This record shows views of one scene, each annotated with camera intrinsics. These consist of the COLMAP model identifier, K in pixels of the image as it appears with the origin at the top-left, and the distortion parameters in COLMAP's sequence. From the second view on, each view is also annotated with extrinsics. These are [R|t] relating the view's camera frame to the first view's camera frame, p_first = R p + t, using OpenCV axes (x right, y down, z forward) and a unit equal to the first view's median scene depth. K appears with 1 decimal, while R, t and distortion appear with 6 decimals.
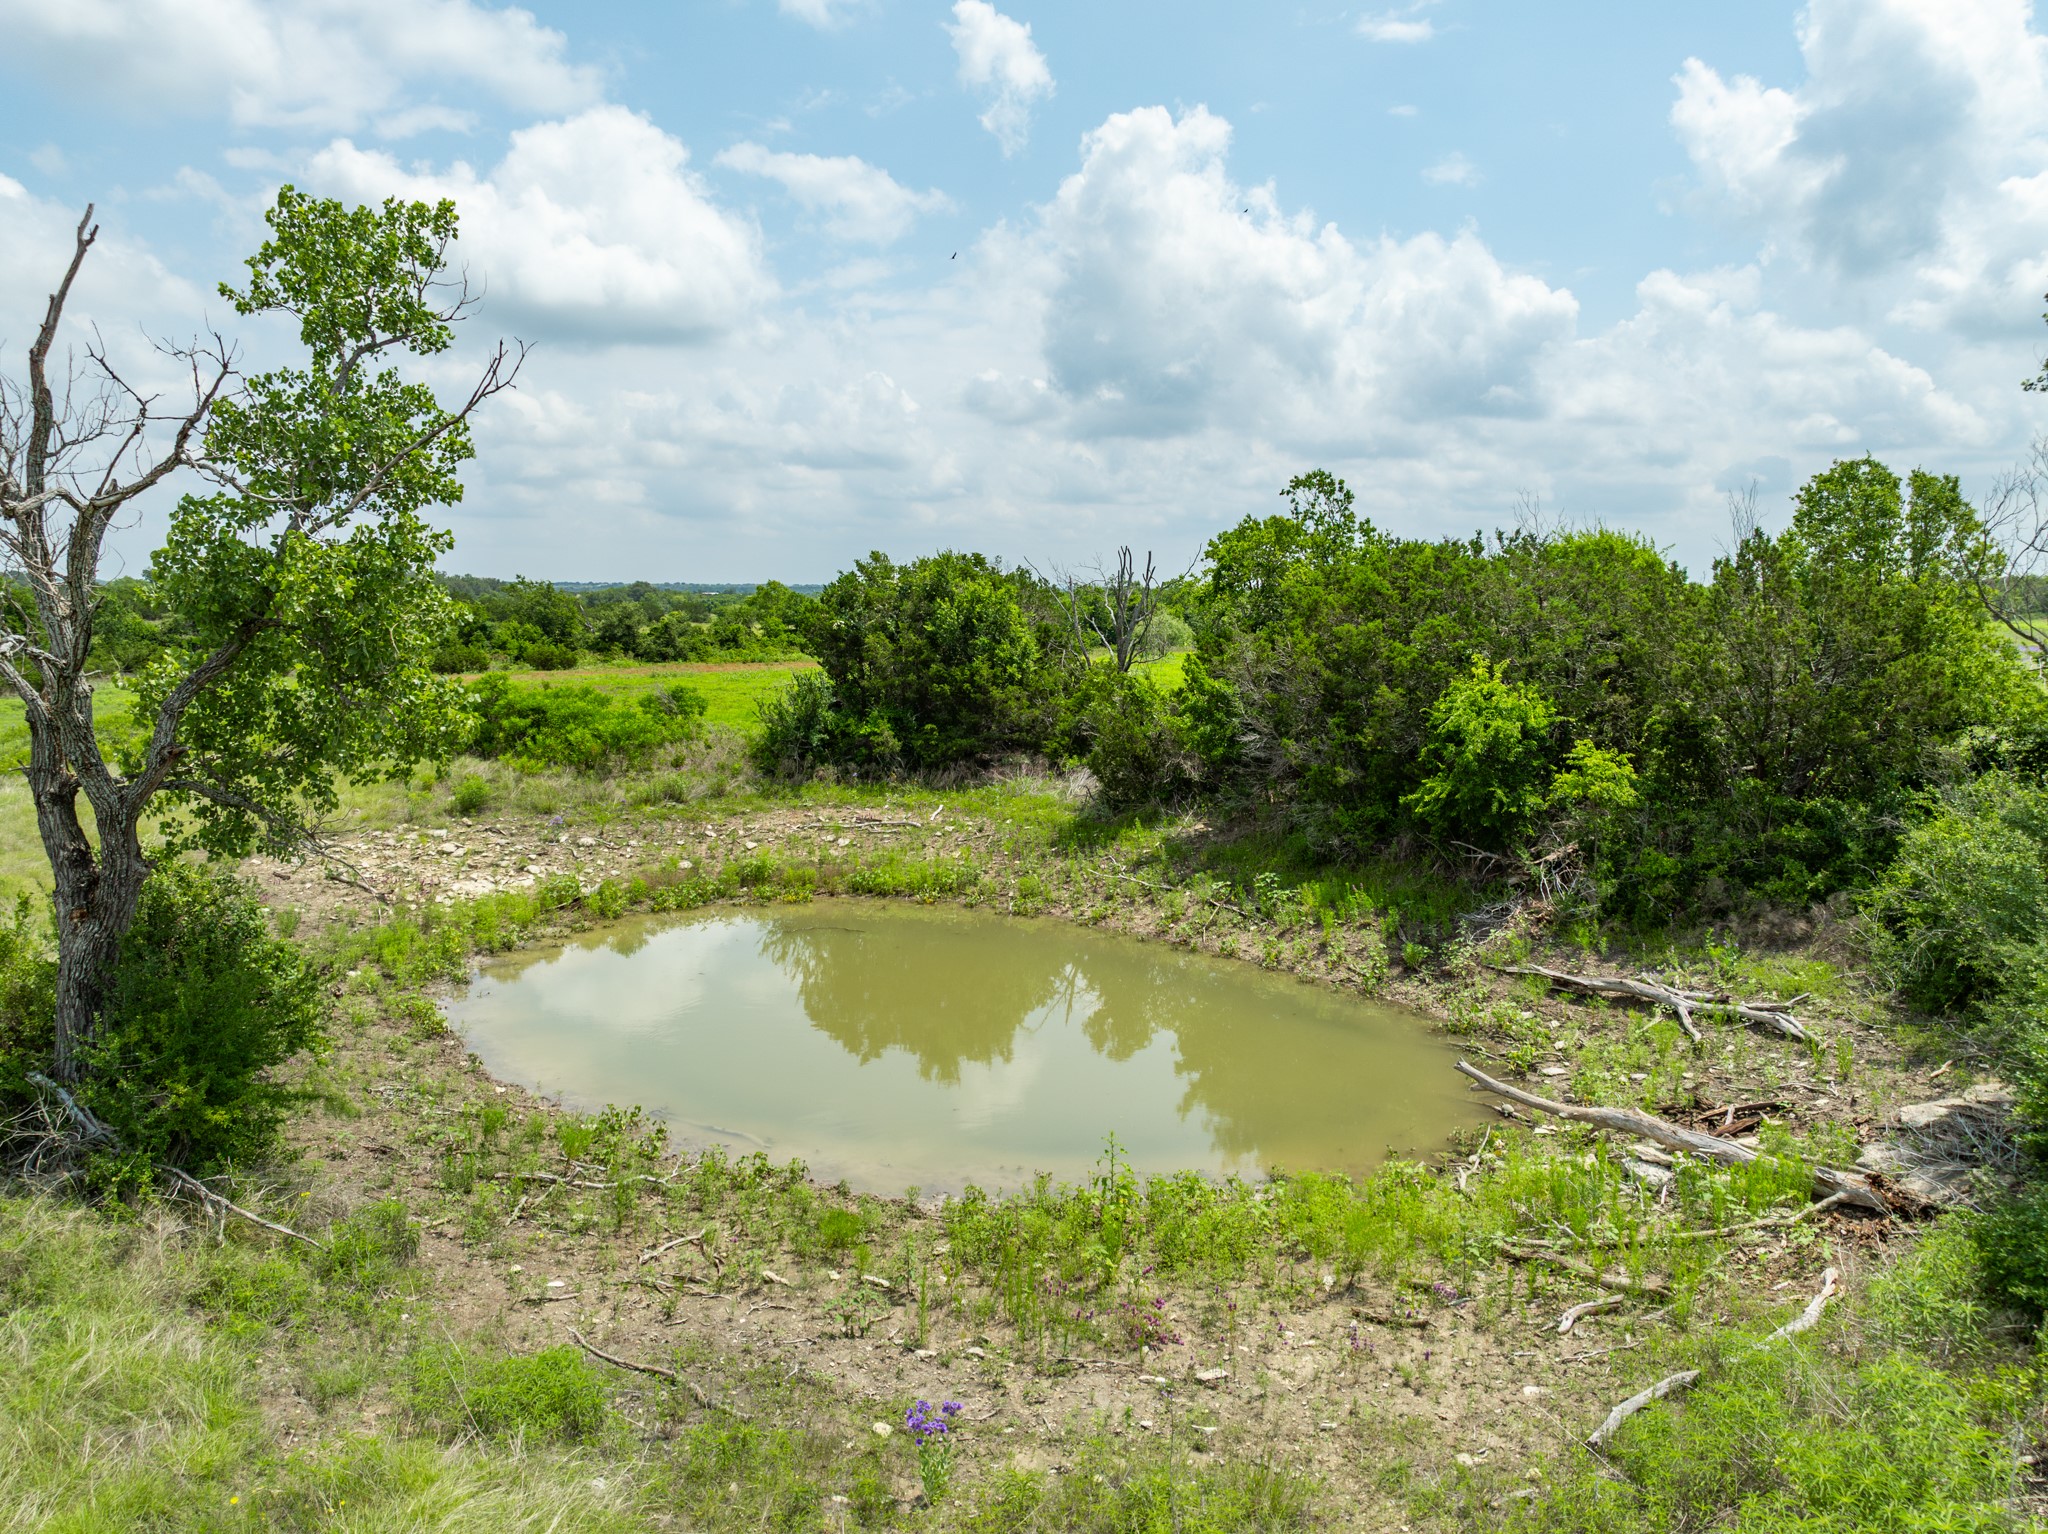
lens RADIAL K [[1454.2, 0, 1029.3], [0, 1454.2, 769.9], [0, 0, 1]] dist [-0.009763, 0.002127]
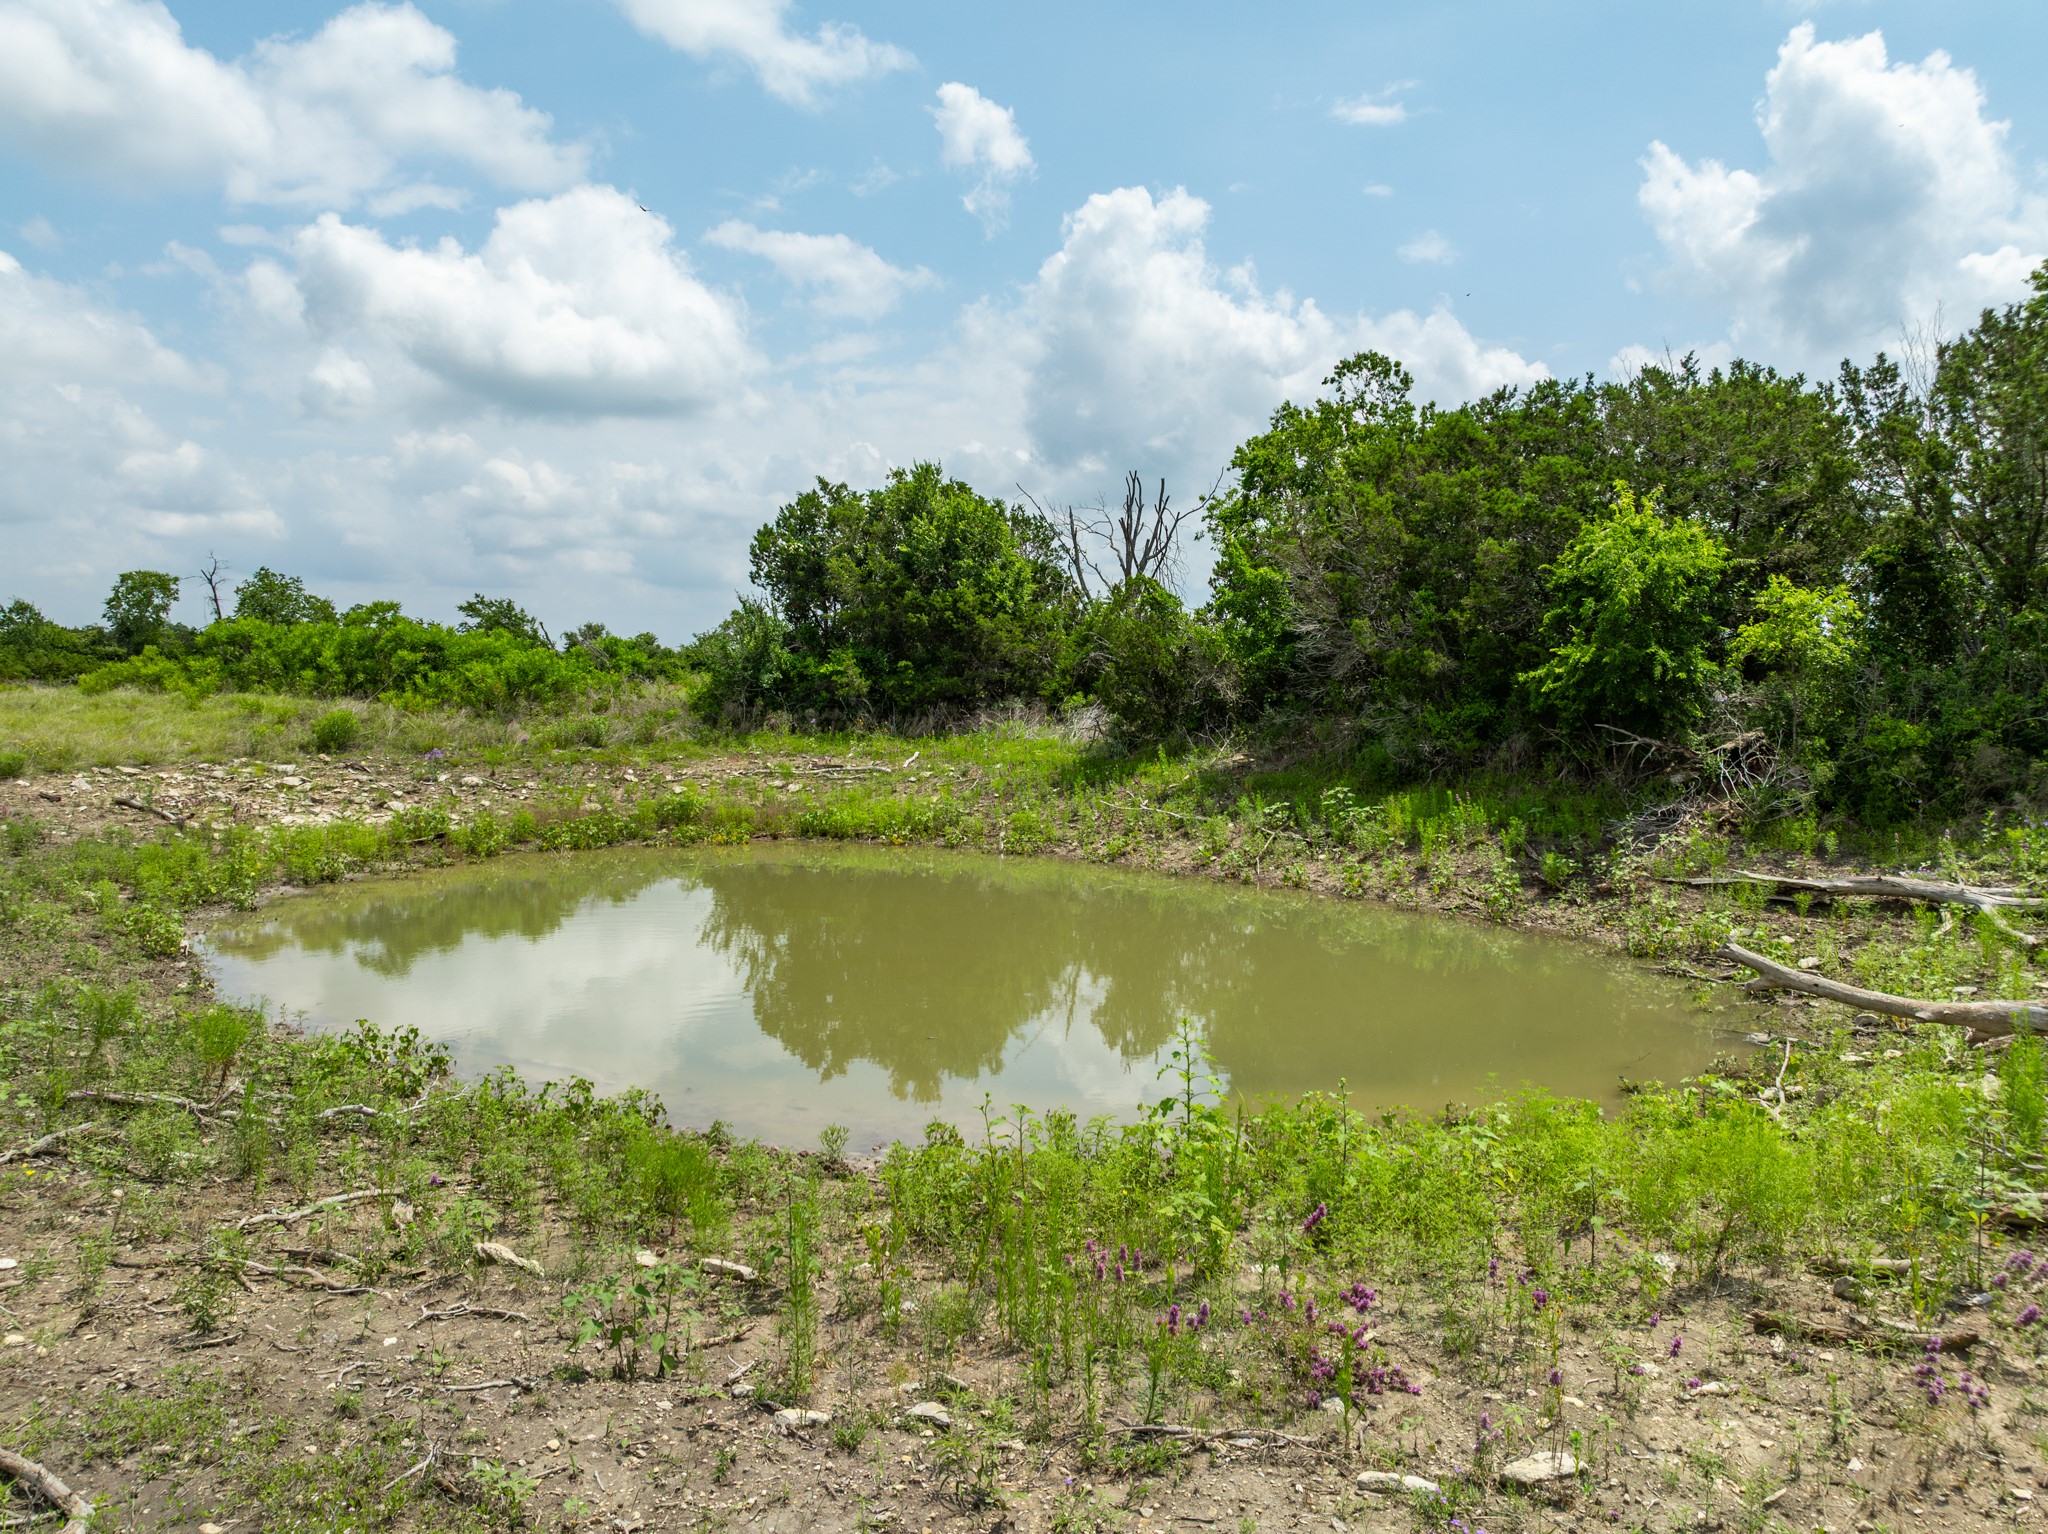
lens RADIAL K [[1454.2, 0, 1023.1], [0, 1454.2, 772.5], [0, 0, 1]] dist [-0.009763, 0.002127]
pose [[0.999978, -0.003755, 0.005411, -0.005728], [0.003993, 0.998990, -0.044747, 0.086315], [-0.005238, 0.044768, 0.998984, 0.210879]]
